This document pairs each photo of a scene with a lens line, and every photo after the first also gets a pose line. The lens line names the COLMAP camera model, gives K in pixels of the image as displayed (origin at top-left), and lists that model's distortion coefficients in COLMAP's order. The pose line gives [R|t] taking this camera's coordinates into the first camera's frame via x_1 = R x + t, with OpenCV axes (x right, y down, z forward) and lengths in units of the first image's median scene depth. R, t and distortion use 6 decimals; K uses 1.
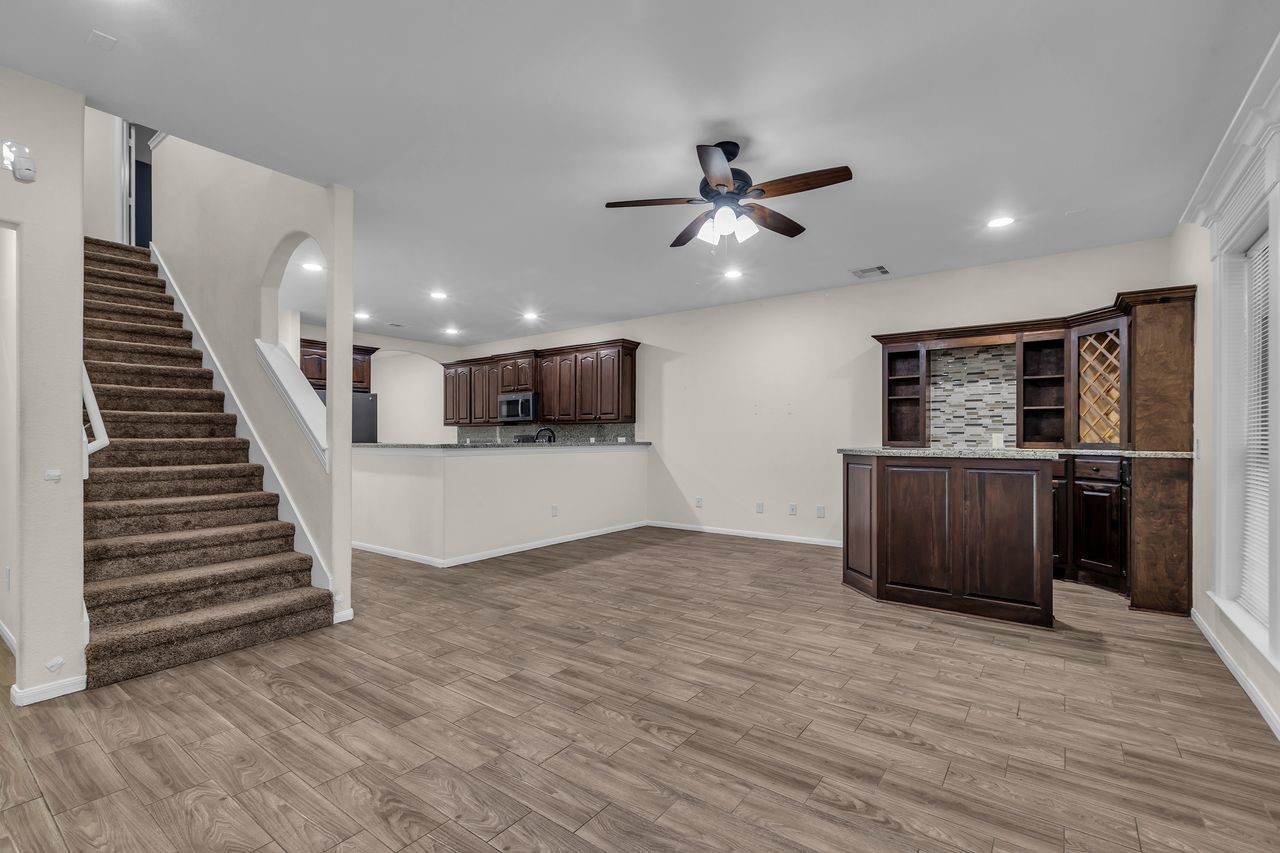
lens RADIAL K [[572.4, 0, 647.3], [0, 572.4, 432.7], [0, 0, 1]] dist [0.003456, 0.000693]
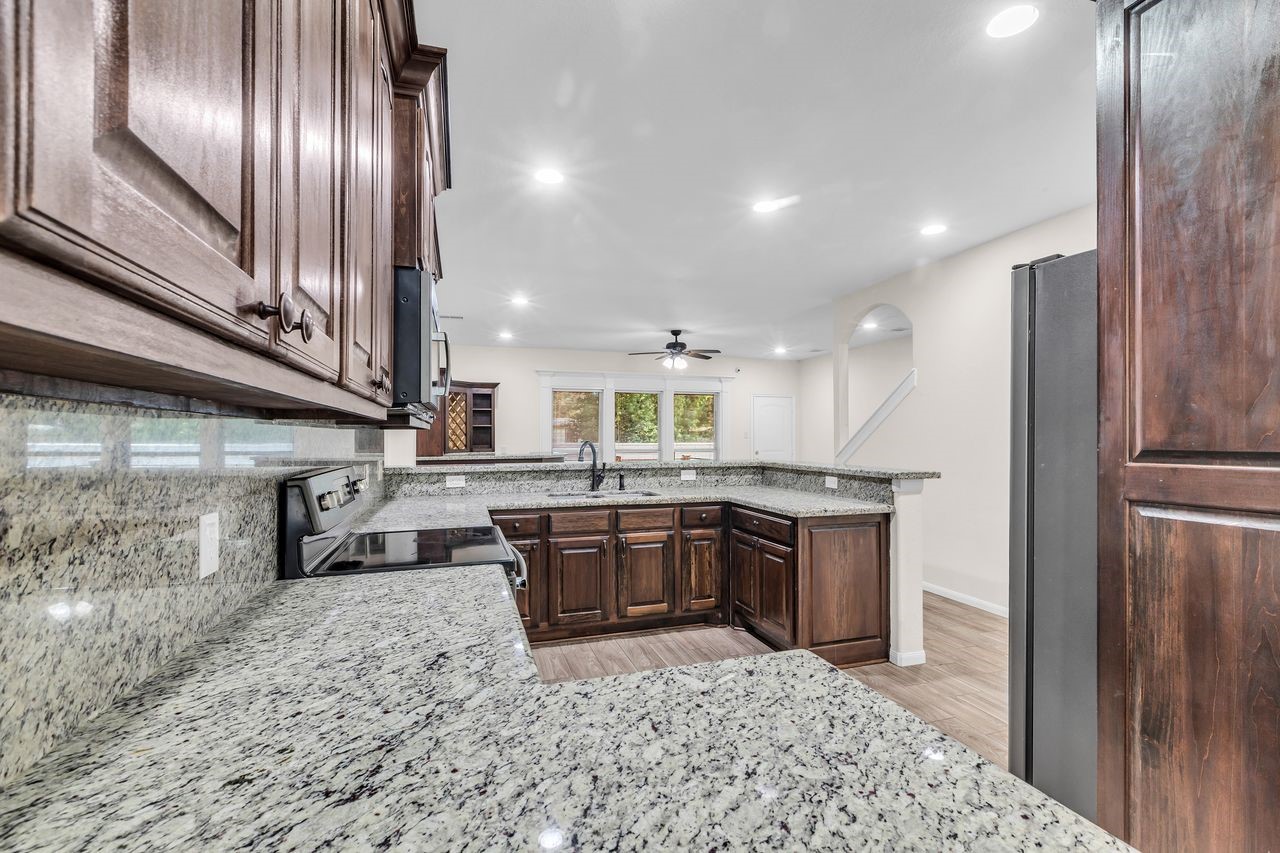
lens RADIAL K [[572.4, 0, 632.5], [0, 572.4, 432.5], [0, 0, 1]] dist [0.003456, 0.000693]
pose [[-0.801210, 0.006318, 0.598350, -0.841846], [-0.002452, 0.999901, -0.013842, -0.012596], [-0.598378, -0.012557, -0.801115, 2.179688]]
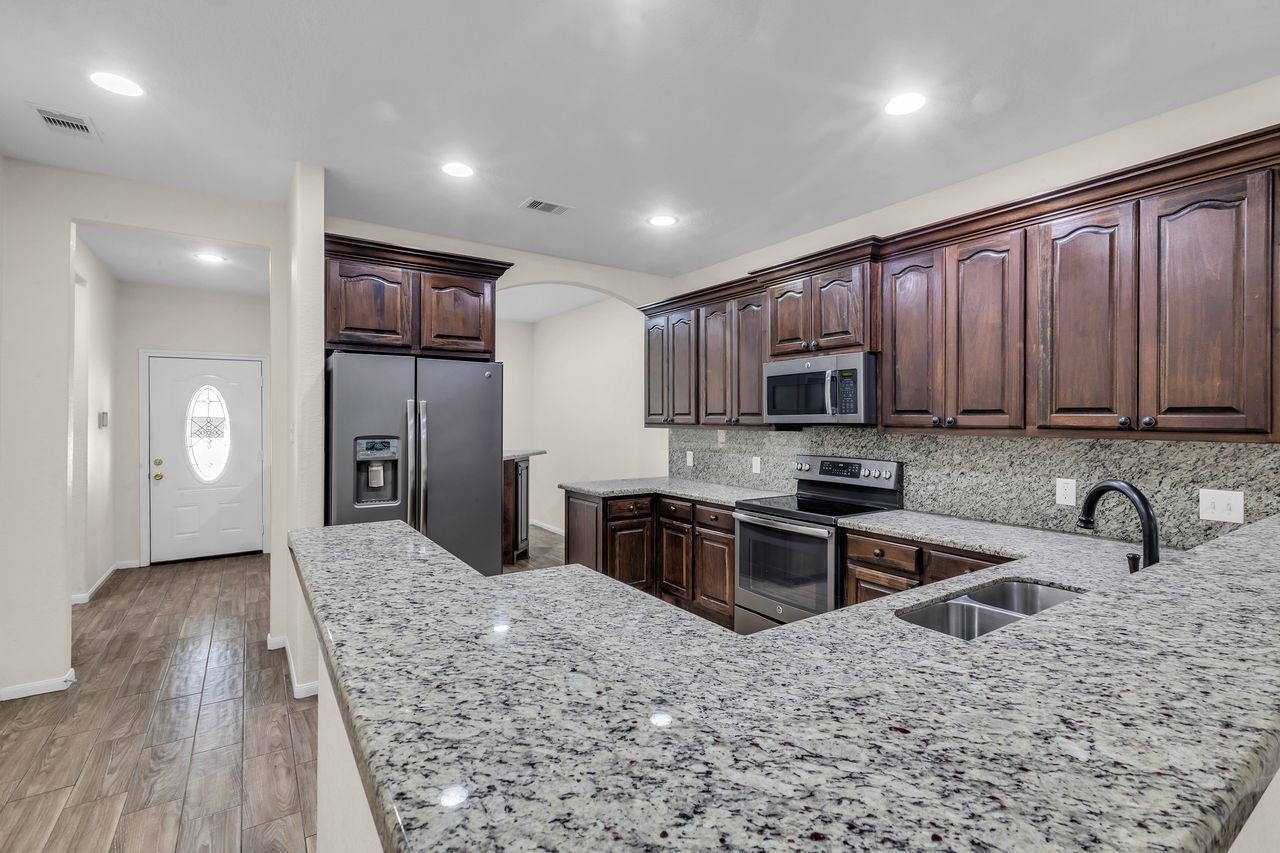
lens RADIAL K [[577.7, 0, 645.9], [0, 577.7, 418.3], [0, 0, 1]] dist [-0.001092, 0.001586]
pose [[0.945151, 0.004034, -0.326607, -0.392642], [-0.002287, 0.999981, 0.005732, -0.050044], [0.326624, -0.004670, 0.945143, 1.080560]]
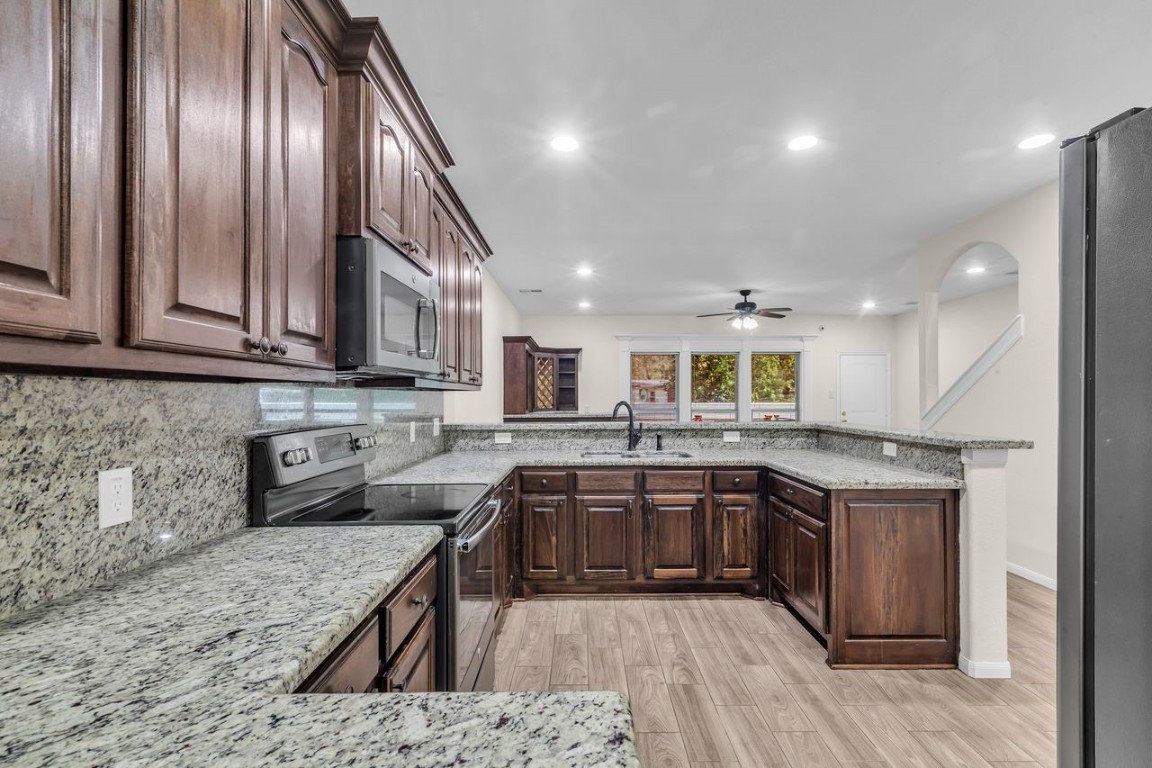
lens RADIAL K [[515.2, 0, 573.3], [0, 515.2, 394.8], [0, 0, 1]] dist [0.003456, 0.000693]
pose [[-0.579697, 0.006201, 0.814808, -0.877576], [-0.002567, 0.999952, -0.009436, -0.014302], [-0.814828, -0.007562, -0.579654, 2.037809]]
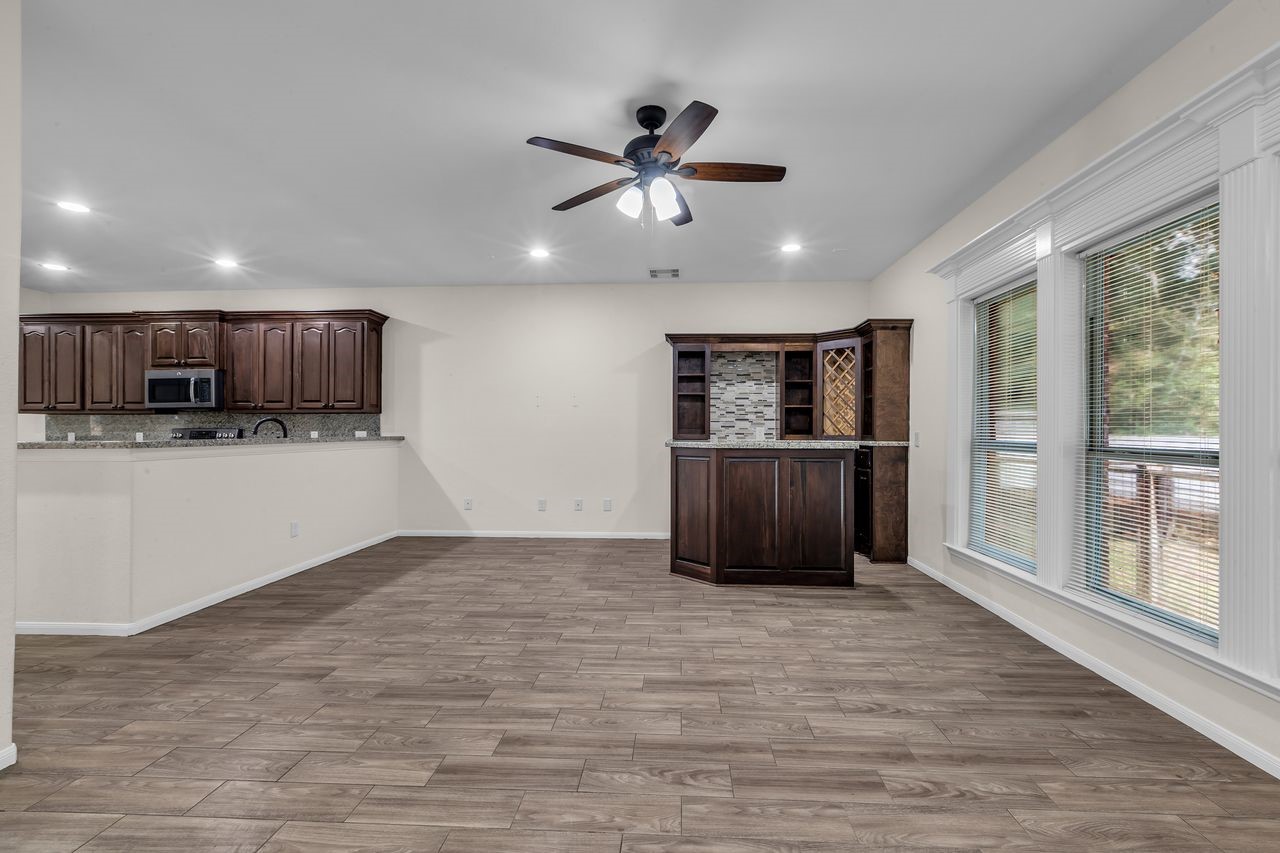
lens RADIAL K [[572.4, 0, 648.9], [0, 572.4, 424.6], [0, 0, 1]] dist [0.003456, 0.000693]
pose [[0.836987, 0.005353, 0.547197, -0.255261], [-0.003995, 0.999985, -0.003671, 0.001017], [-0.547209, 0.000886, 0.836996, 0.168242]]
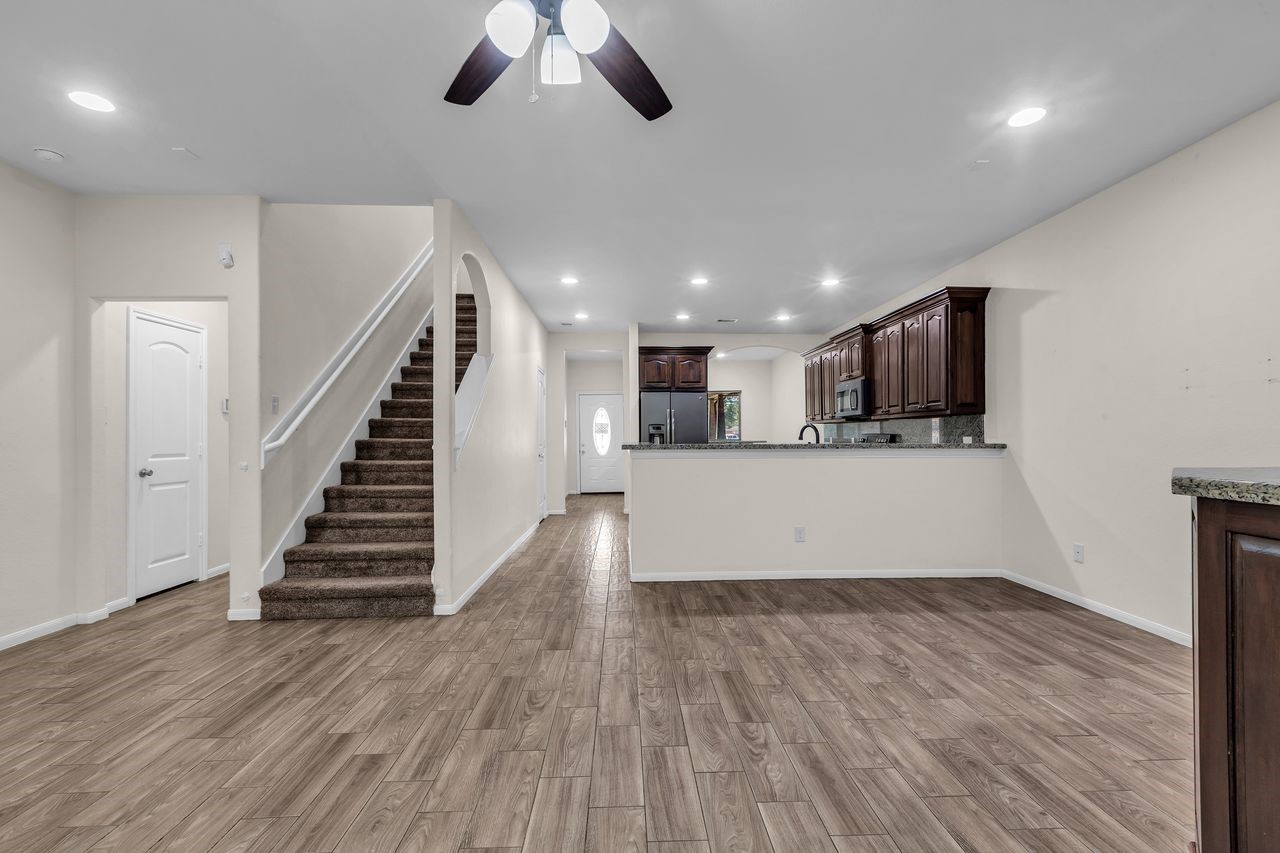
lens RADIAL K [[572.4, 0, 645.0], [0, 572.4, 429.0], [0, 0, 1]] dist [0.003456, 0.000693]
pose [[0.622368, -0.011340, -0.782643, 0.418446], [0.010004, 0.999929, -0.006533, 0.000927], [0.782661, -0.003764, 0.622437, 0.516791]]
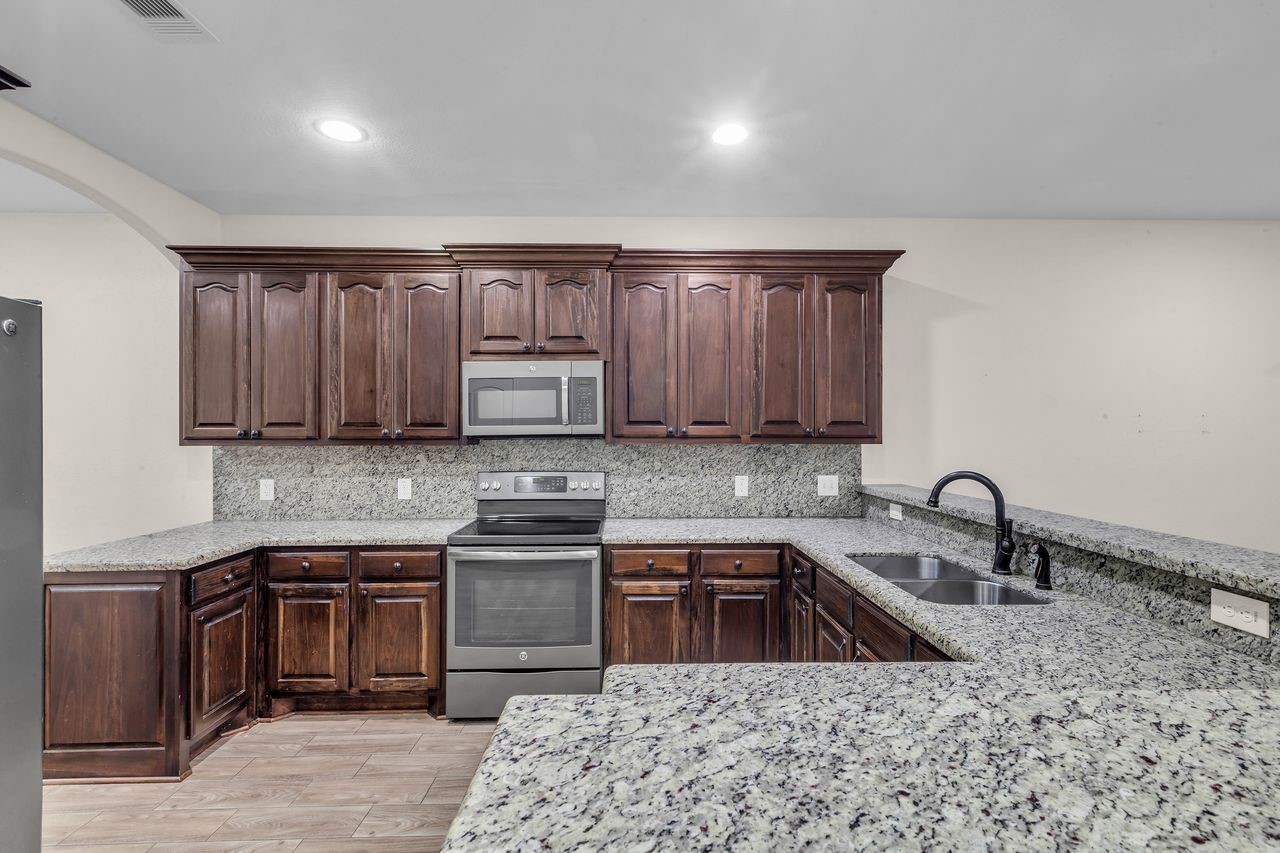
lens RADIAL K [[572.4, 0, 645.8], [0, 572.4, 428.3], [0, 0, 1]] dist [0.003456, 0.000693]
pose [[0.792871, 0.003210, 0.609381, -0.748718], [-0.002911, 0.999995, -0.001479, -0.046700], [-0.609383, -0.000601, 0.792876, 1.265081]]
